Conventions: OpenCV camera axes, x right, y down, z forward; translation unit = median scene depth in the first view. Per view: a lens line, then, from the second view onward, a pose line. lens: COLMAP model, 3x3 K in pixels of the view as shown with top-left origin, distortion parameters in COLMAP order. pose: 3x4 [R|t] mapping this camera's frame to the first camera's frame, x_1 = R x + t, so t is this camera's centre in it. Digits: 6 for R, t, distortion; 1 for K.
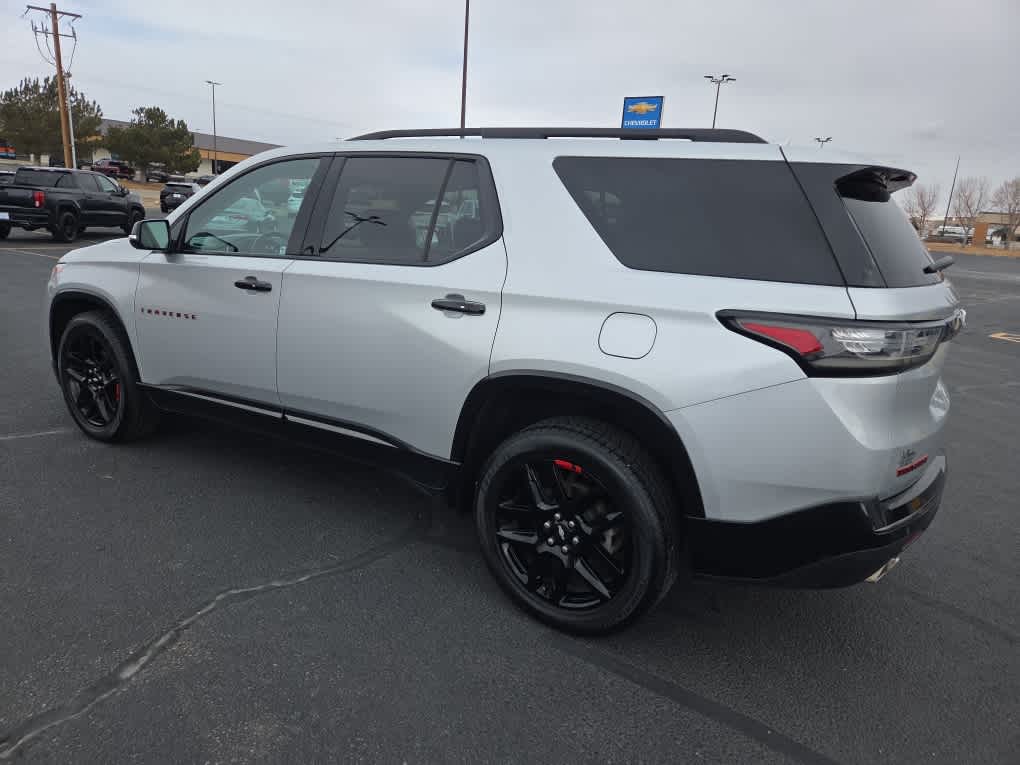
lens RADIAL K [[679.3, 0, 510.0], [0, 679.3, 382.5], [0, 0, 1]] dist [0.069847, -0.055948]
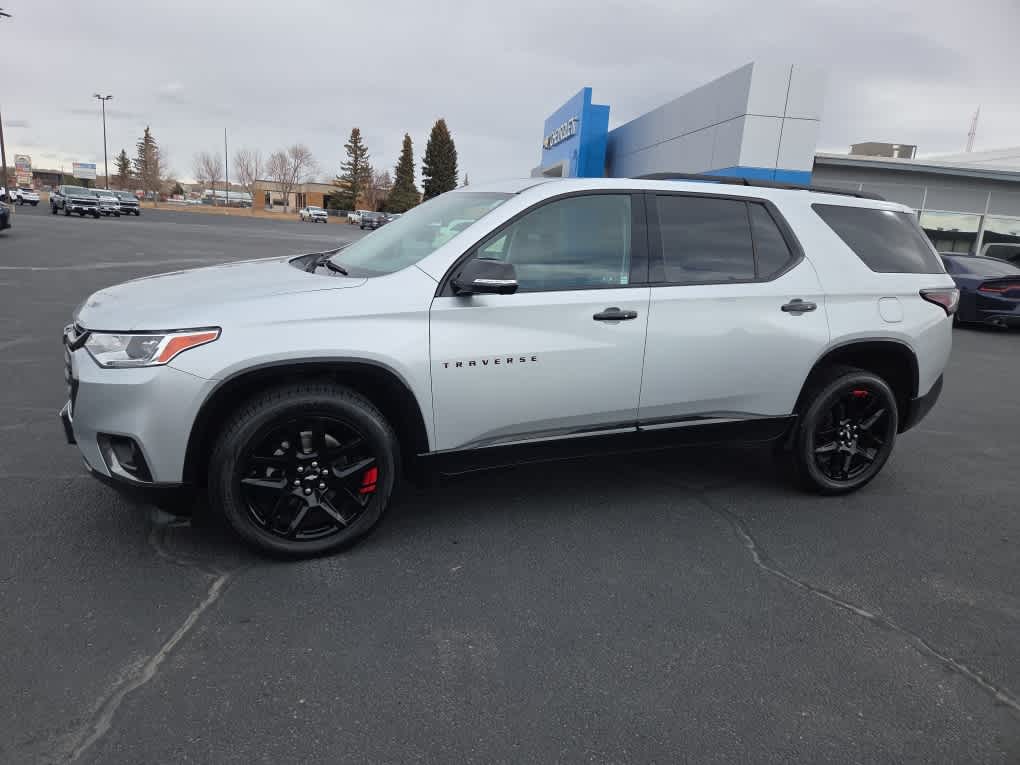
lens RADIAL K [[676.5, 0, 509.6], [0, 676.5, 375.4], [0, 0, 1]] dist [0.077730, -0.070620]
pose [[0.584885, -0.204528, 0.784906, -1.525133], [0.171483, 0.976993, 0.126798, -0.246639], [-0.792782, 0.060436, 0.606502, 0.579934]]
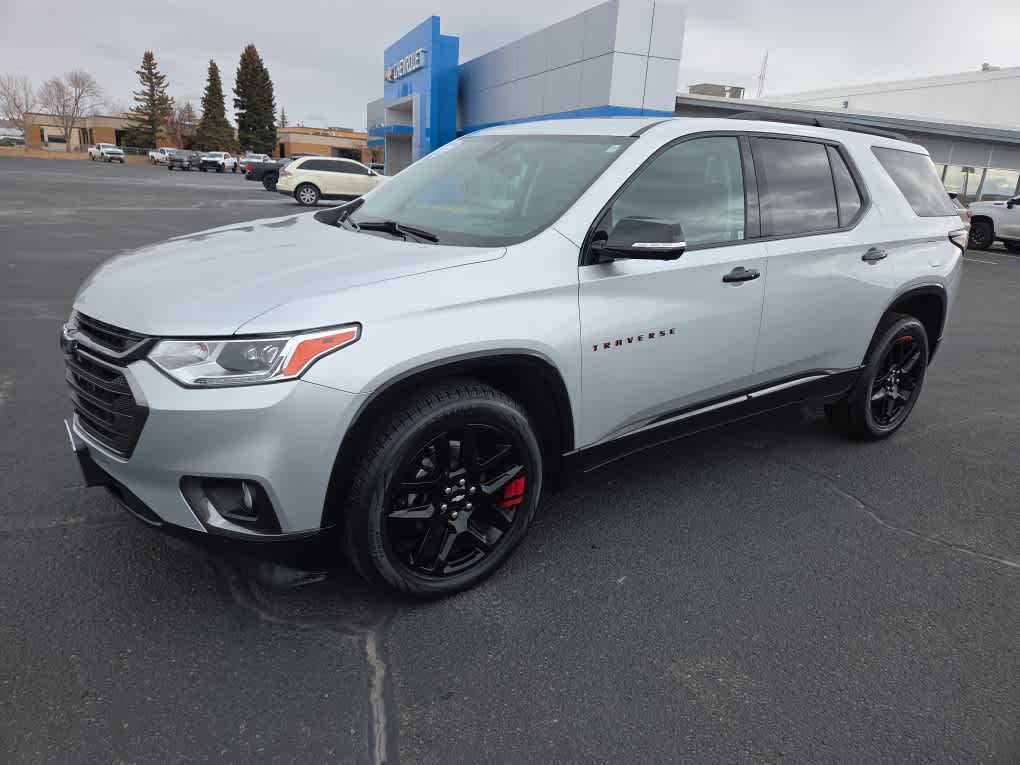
lens RADIAL K [[676.5, 0, 509.6], [0, 676.5, 375.4], [0, 0, 1]] dist [0.077730, -0.070620]
pose [[0.368207, -0.307686, 0.877356, -1.587072], [0.195844, 0.948148, 0.250321, -0.360805], [-0.908883, 0.079655, 0.409373, 1.062486]]
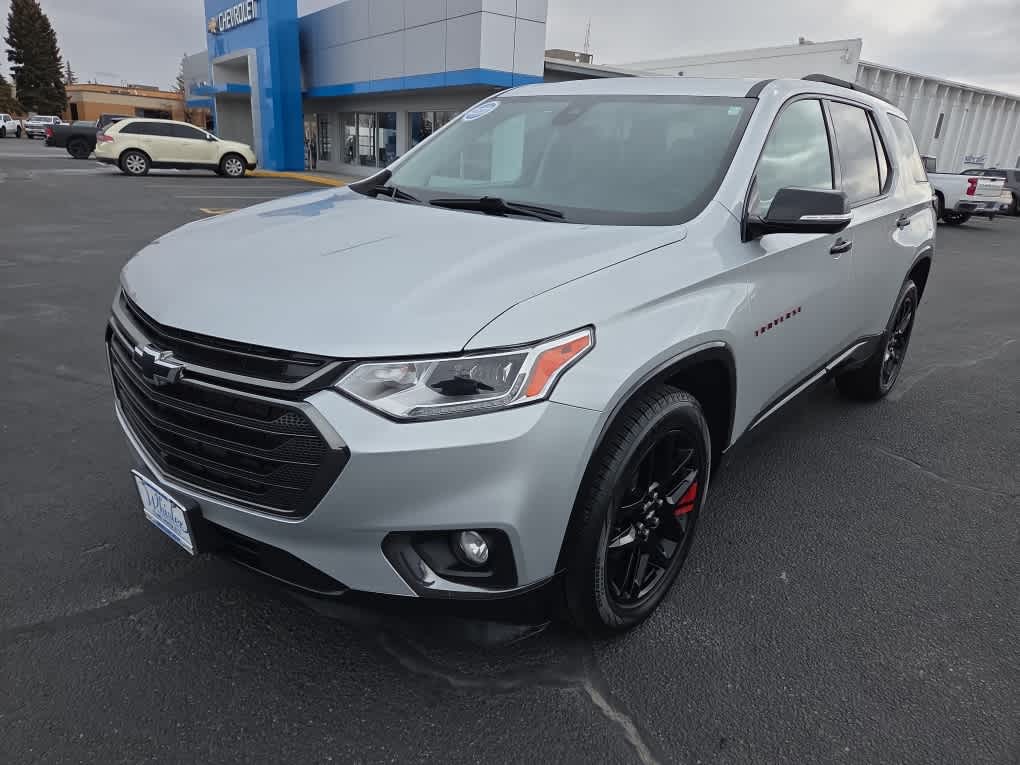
lens RADIAL K [[679.3, 0, 510.0], [0, 679.3, 382.5], [0, 0, 1]] dist [0.069847, -0.055948]
pose [[0.142481, -0.373152, 0.916764, -1.571587], [0.197025, 0.918371, 0.343185, -0.439865], [-0.969990, 0.131729, 0.204371, 1.467654]]
